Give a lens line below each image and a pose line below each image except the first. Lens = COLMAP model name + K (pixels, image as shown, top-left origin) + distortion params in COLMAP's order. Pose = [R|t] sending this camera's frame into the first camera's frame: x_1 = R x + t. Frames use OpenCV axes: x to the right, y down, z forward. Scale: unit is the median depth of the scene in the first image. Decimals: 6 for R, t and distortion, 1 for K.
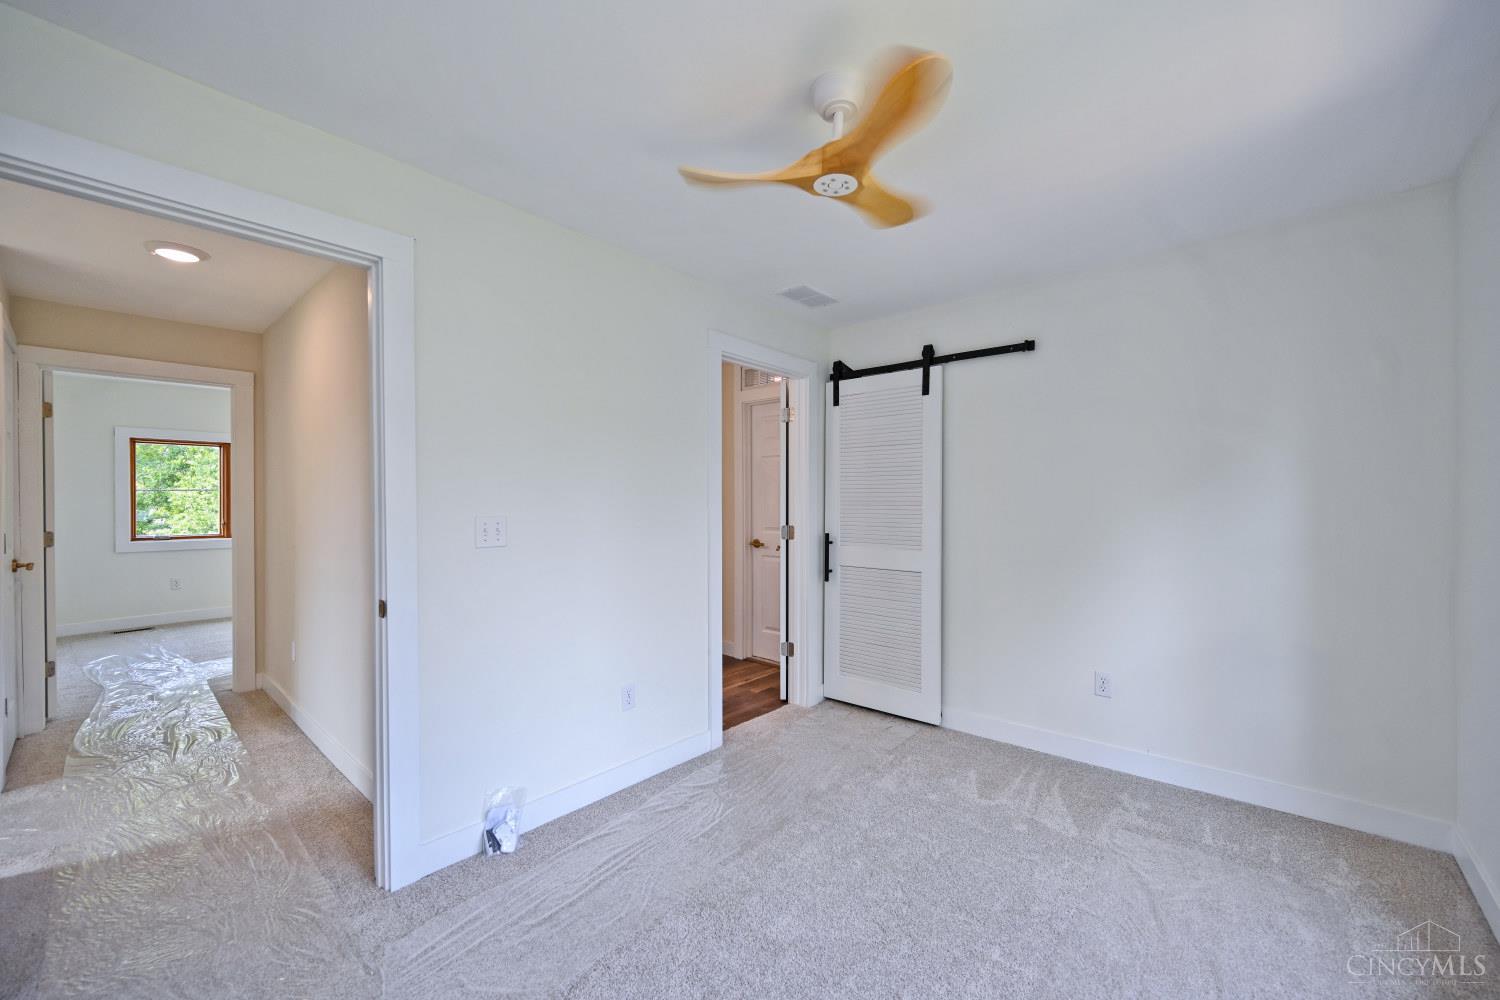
lens RADIAL K [[588.9, 0, 752.5], [0, 588.9, 498.3], [0, 0, 1]] dist [-0.000926, -0.000105]
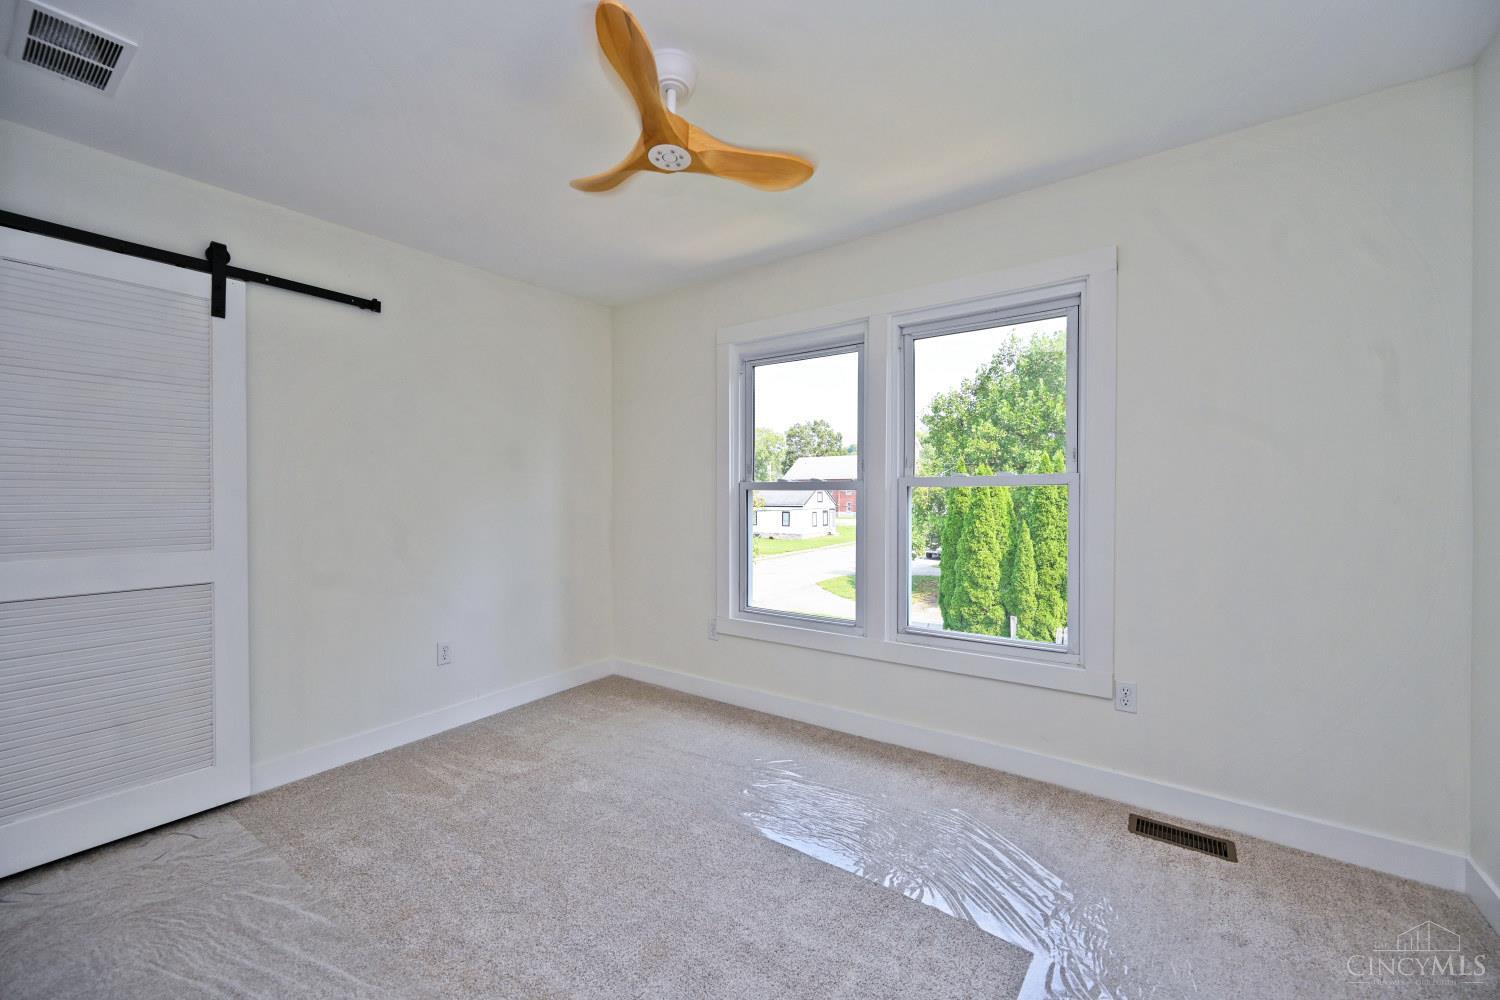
lens RADIAL K [[588.9, 0, 752.5], [0, 588.9, 498.3], [0, 0, 1]] dist [-0.000926, -0.000105]
pose [[-0.109252, -0.003487, 0.994008, -0.456279], [-0.004145, 0.999987, 0.003052, 0.026393], [-0.994005, -0.003787, -0.109265, 0.492692]]
